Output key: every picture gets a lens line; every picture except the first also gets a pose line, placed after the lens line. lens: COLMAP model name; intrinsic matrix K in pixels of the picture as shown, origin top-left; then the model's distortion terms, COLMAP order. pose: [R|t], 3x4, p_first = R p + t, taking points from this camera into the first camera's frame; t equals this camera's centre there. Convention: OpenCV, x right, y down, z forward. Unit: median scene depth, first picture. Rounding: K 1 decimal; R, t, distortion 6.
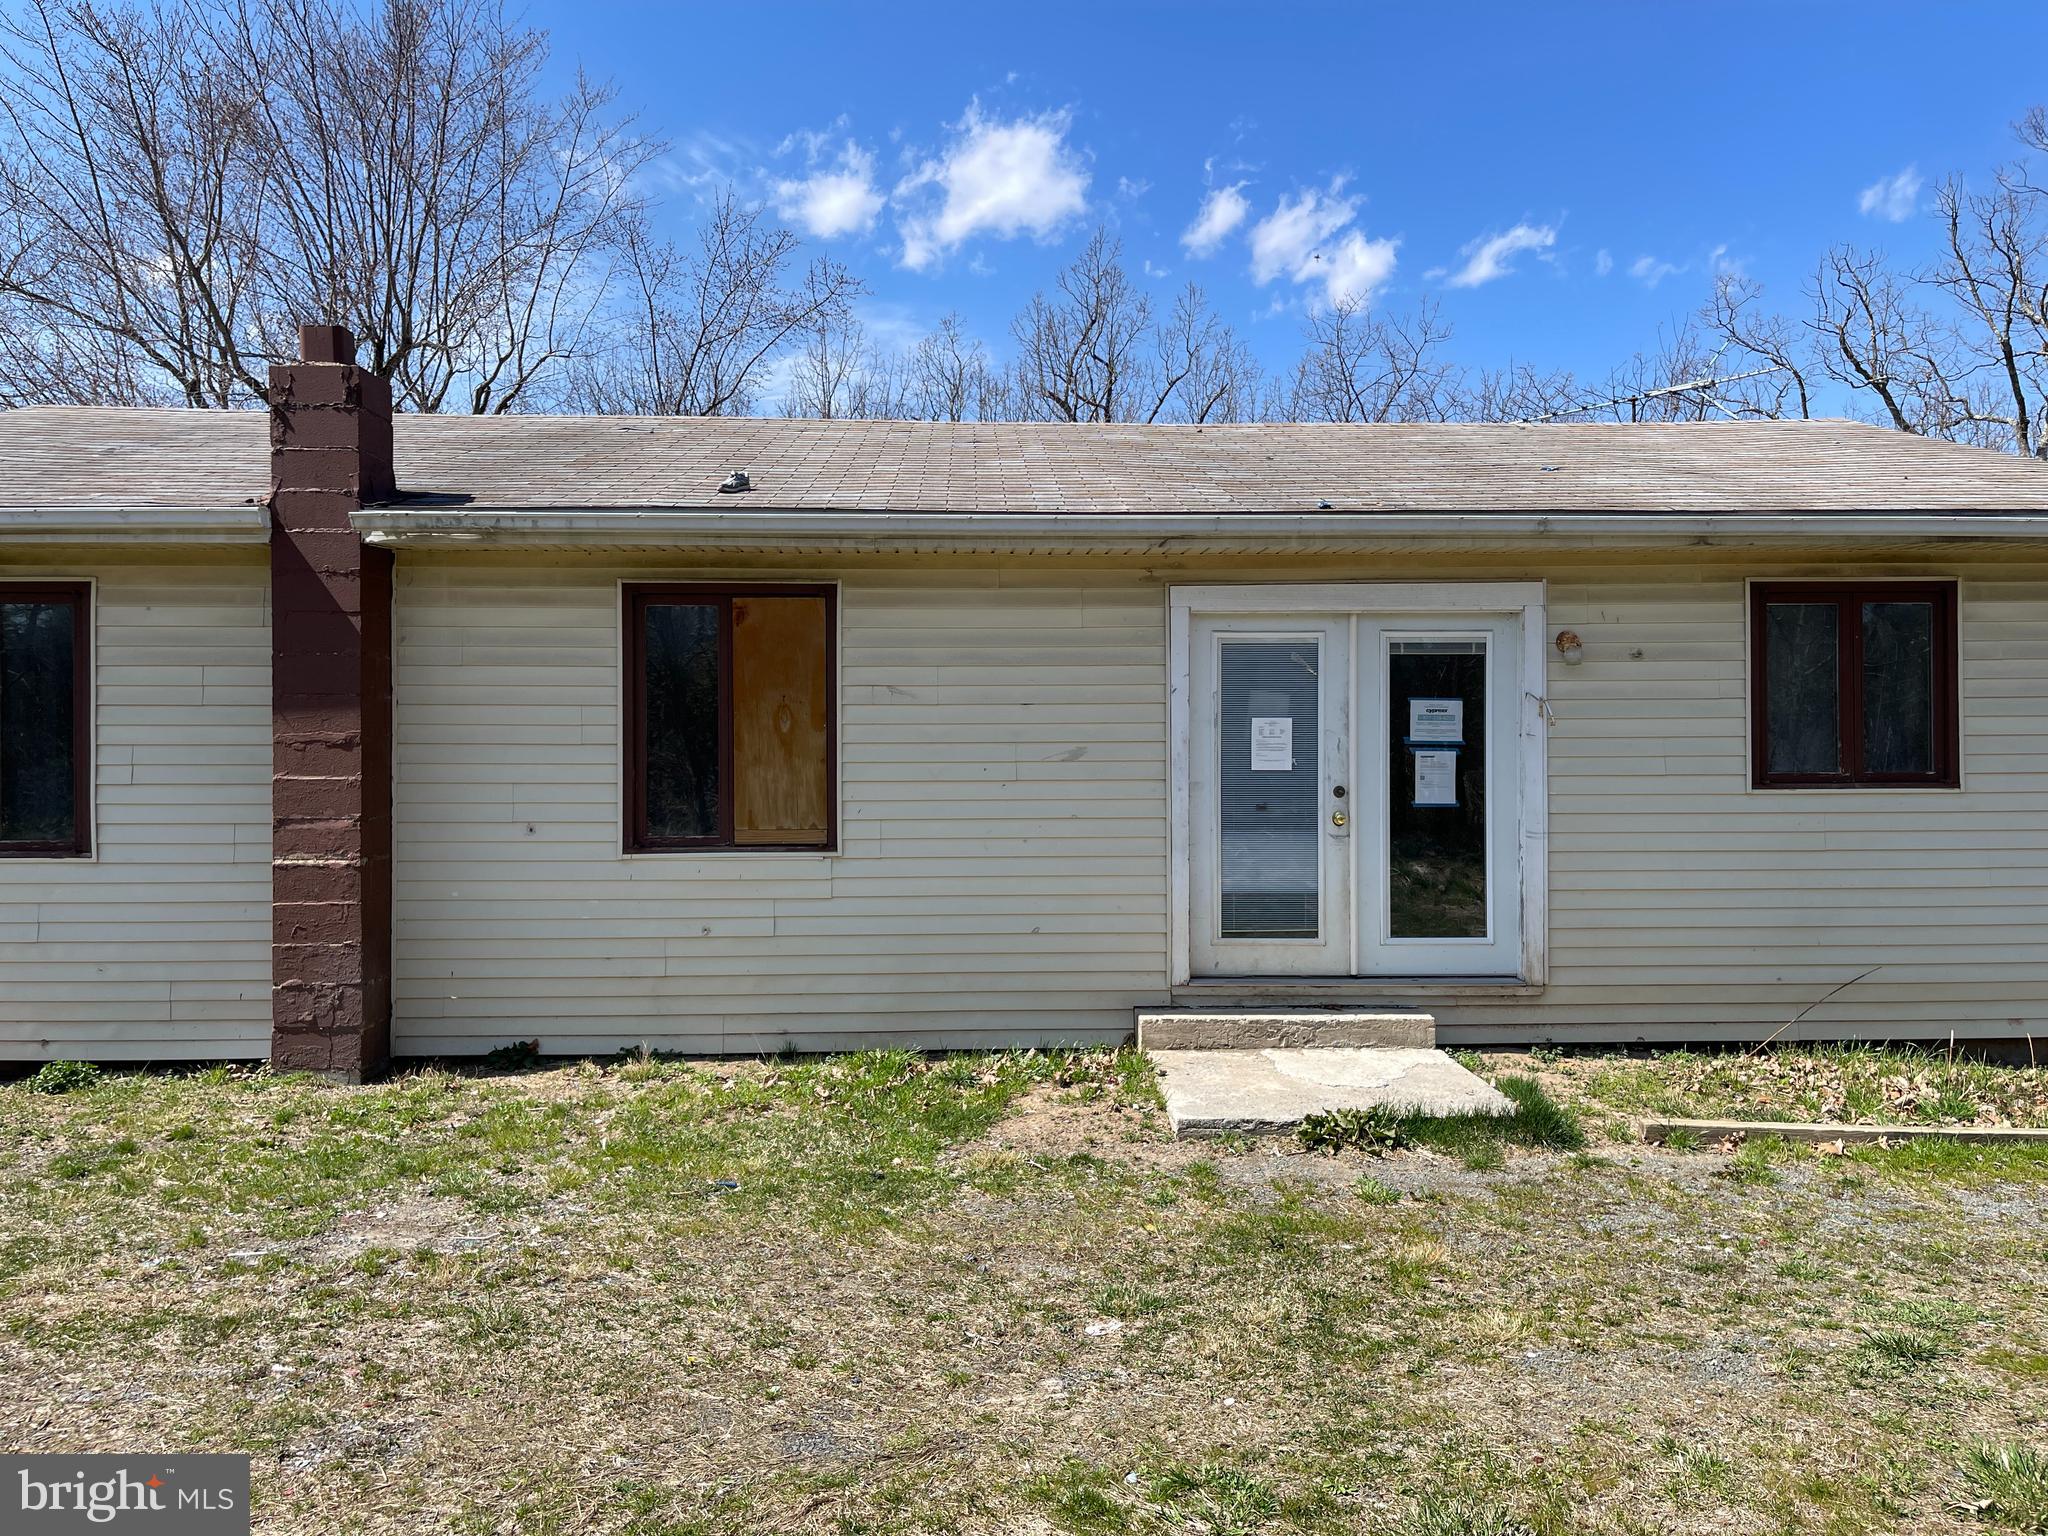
lens RADIAL K [[1579.8, 0, 1024.0], [0, 1579.8, 768.0], [0, 0, 1]] dist [0.006847, 0.000462]
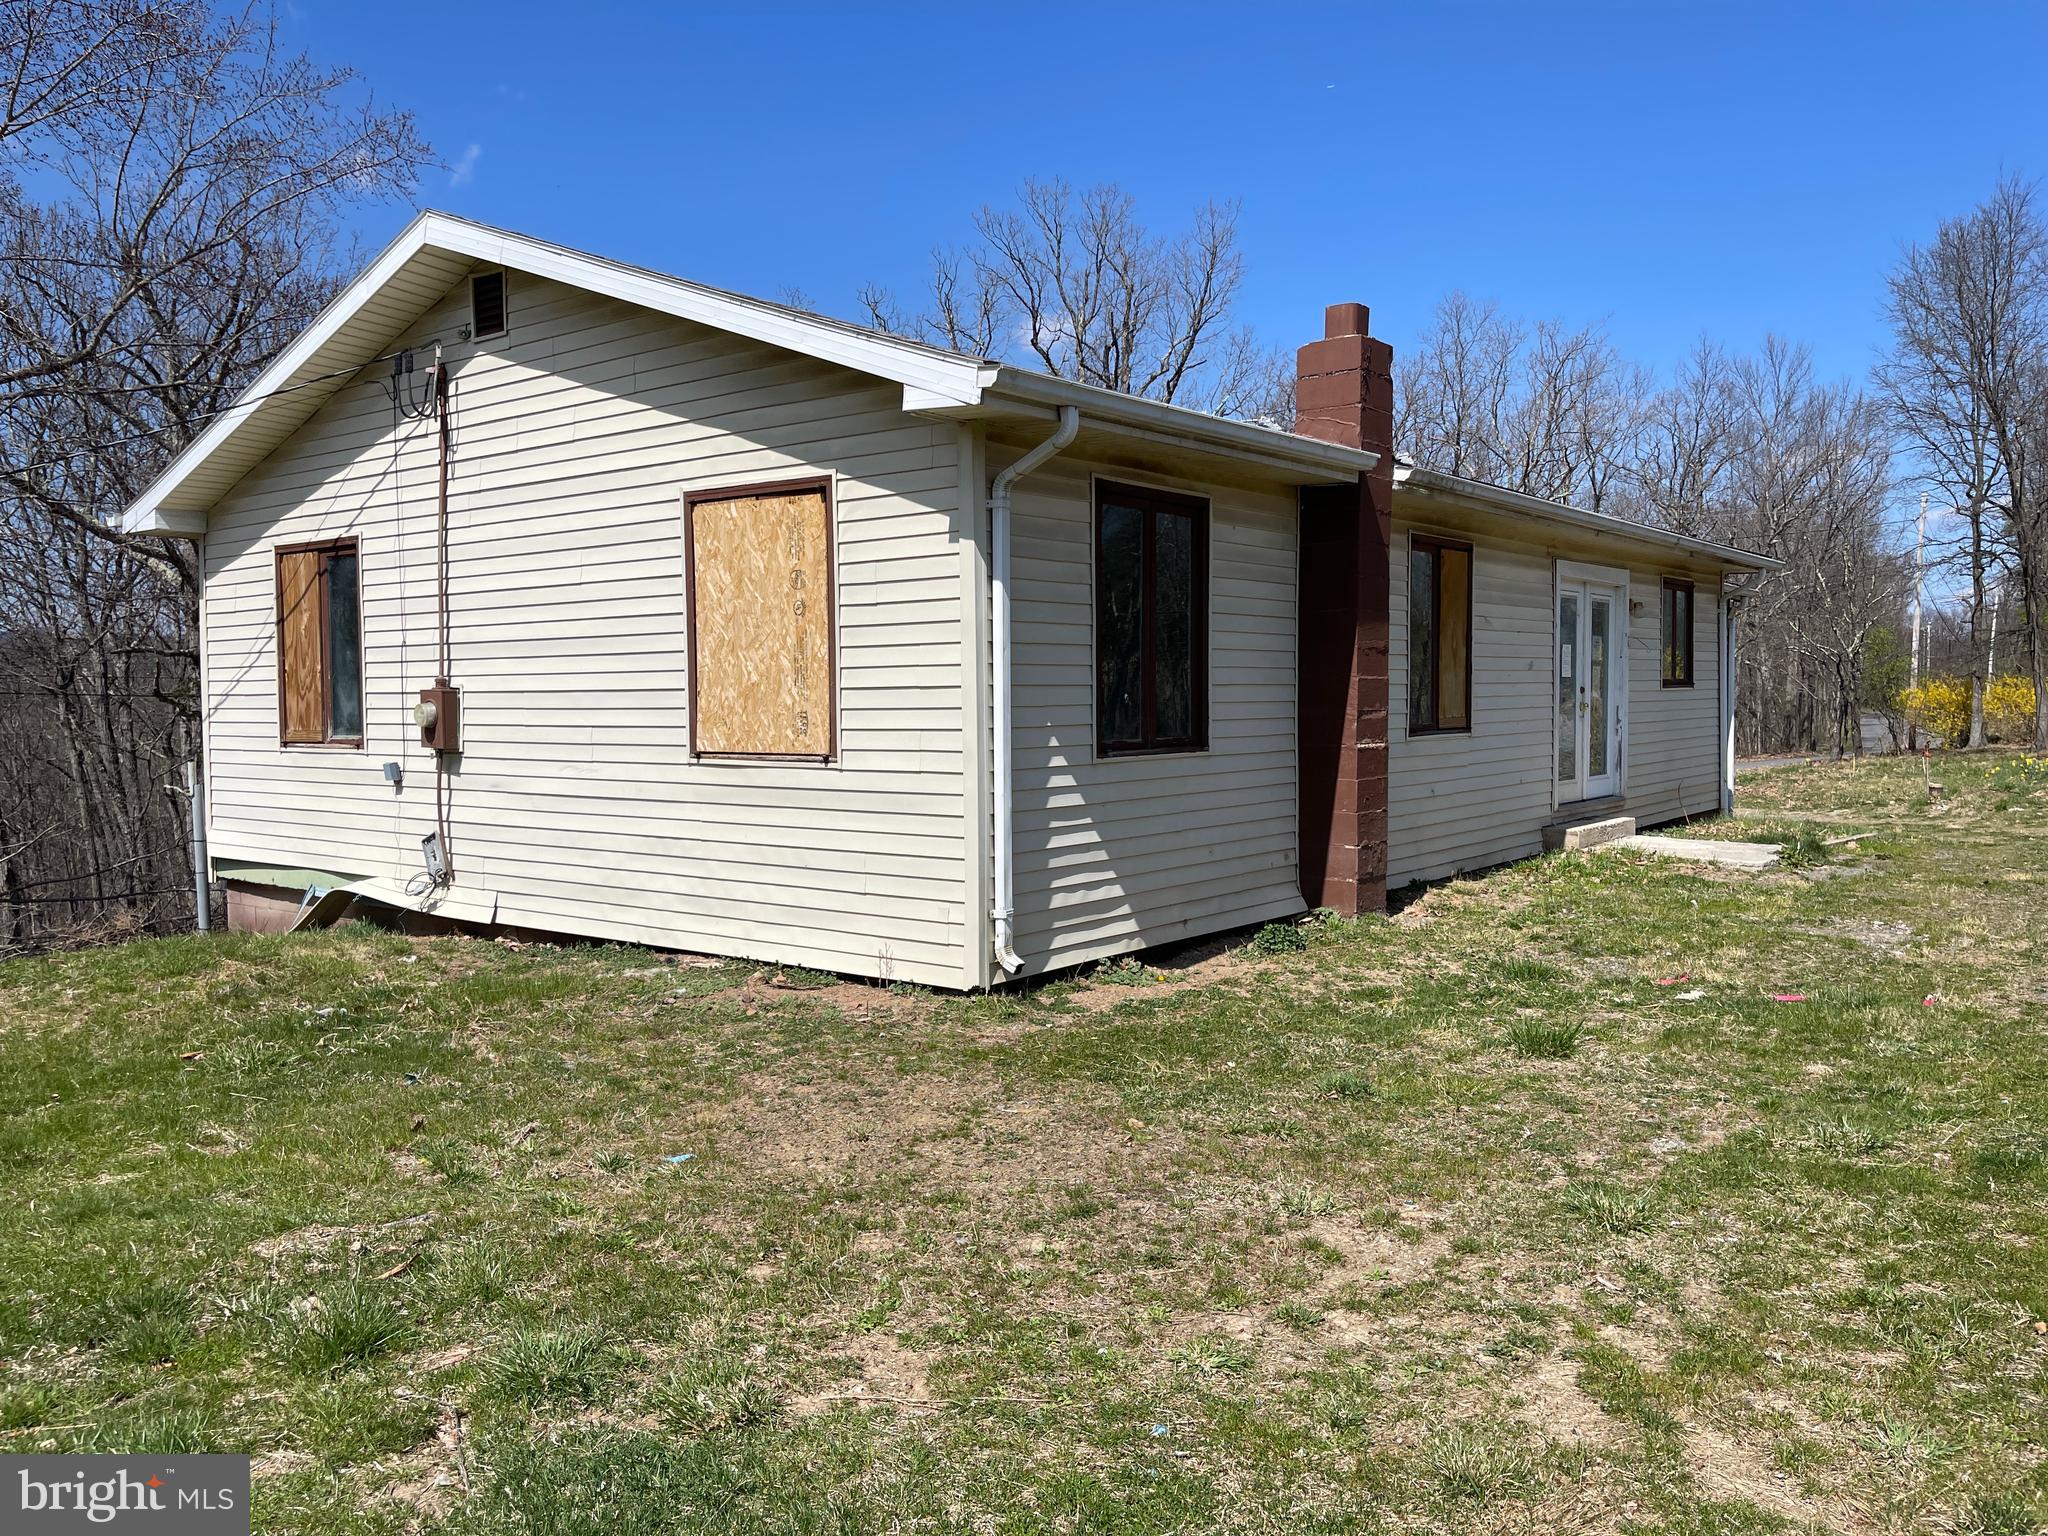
lens RADIAL K [[1579.8, 0, 1024.0], [0, 1579.8, 768.0], [0, 0, 1]] dist [0.006847, 0.000462]
pose [[0.668463, -0.038753, 0.742735, -1.488794], [0.006783, 0.998918, 0.046016, 0.017214], [-0.743715, -0.025722, 0.668002, 0.359516]]
